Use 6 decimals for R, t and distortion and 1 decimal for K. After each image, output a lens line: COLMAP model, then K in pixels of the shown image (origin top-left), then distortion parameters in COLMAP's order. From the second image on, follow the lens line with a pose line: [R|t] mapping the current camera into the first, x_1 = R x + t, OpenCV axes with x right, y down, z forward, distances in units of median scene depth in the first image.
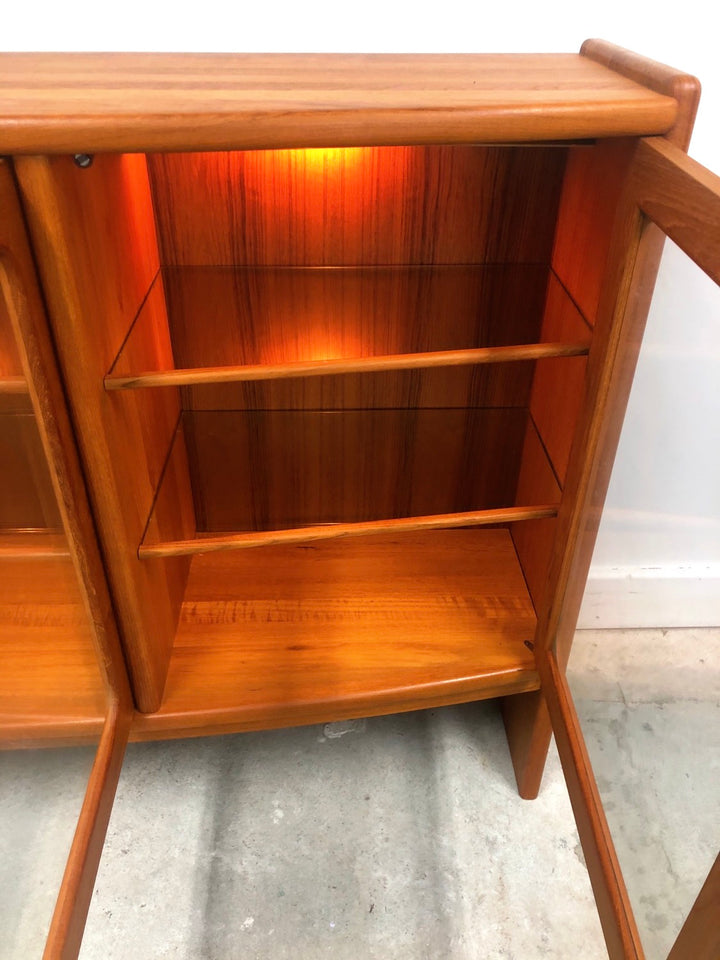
lens RADIAL K [[795.7, 0, 360.0], [0, 795.7, 480.0], [0, 0, 1]] dist [0.009824, -0.001673]
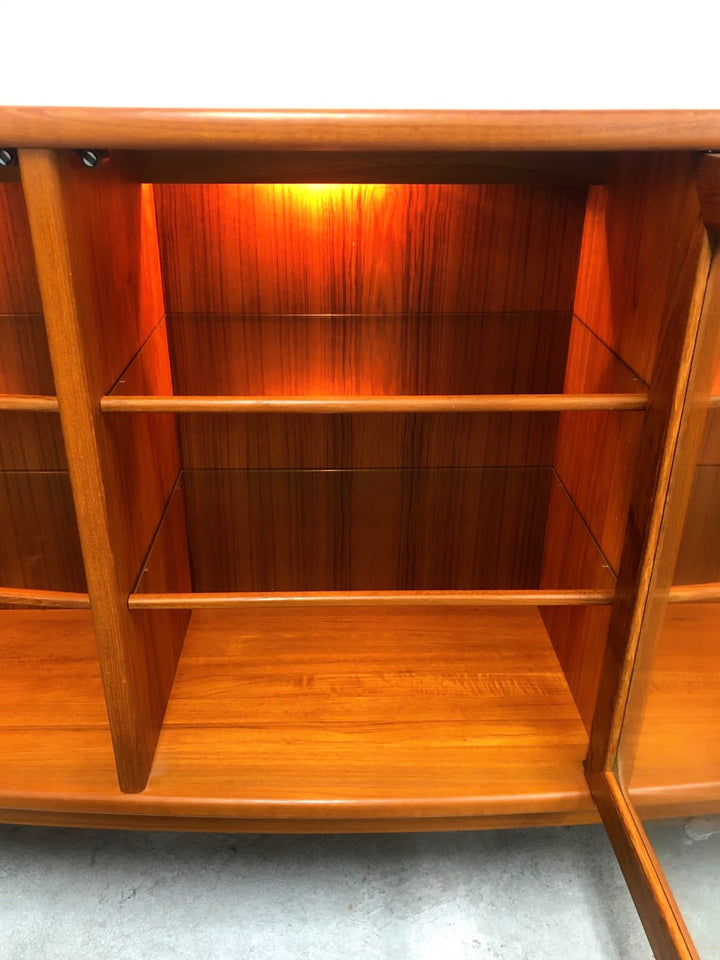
lens RADIAL K [[835.1, 0, 353.9], [0, 835.1, 482.5], [0, 0, 1]] dist [0.016683, -0.007302]
pose [[0.999965, 0.000483, -0.008321, -0.475059], [-0.001724, 0.988712, -0.149819, 0.081051], [0.008154, 0.149828, 0.988678, 0.012748]]
